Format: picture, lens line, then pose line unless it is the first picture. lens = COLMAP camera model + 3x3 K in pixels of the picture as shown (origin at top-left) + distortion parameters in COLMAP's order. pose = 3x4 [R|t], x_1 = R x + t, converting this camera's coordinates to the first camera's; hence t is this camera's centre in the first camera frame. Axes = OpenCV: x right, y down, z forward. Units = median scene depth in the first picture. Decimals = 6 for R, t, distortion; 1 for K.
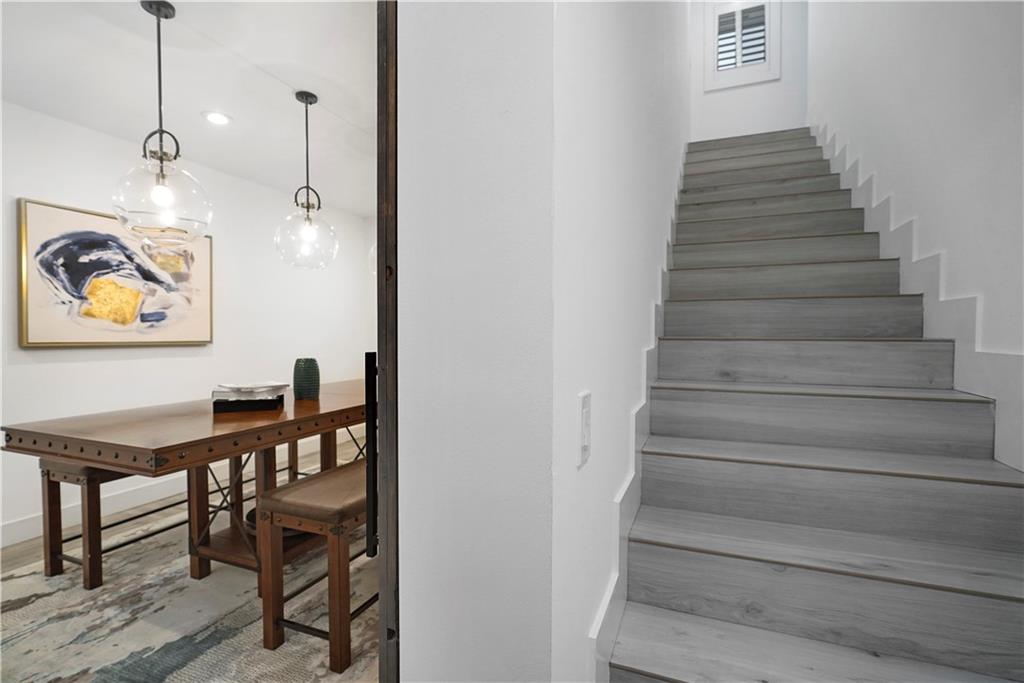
lens RADIAL K [[478.0, 0, 512.0], [0, 478.0, 341.5], [0, 0, 1]] dist [-0.001388, 0.000527]
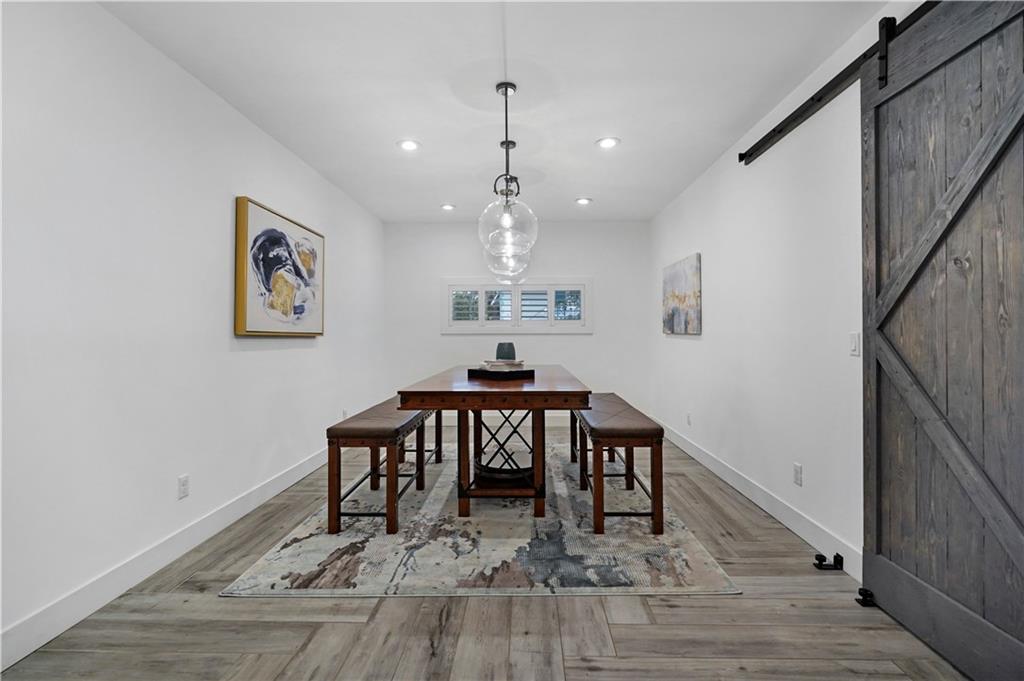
lens RADIAL K [[475.9, 0, 510.1], [0, 475.9, 319.9], [0, 0, 1]] dist [-0.000677, 0.000128]
pose [[0.937682, 0.007793, 0.347406, -0.792999], [0.010625, 0.998638, -0.051080, 0.036474], [-0.347331, 0.051588, 0.936323, -0.191043]]
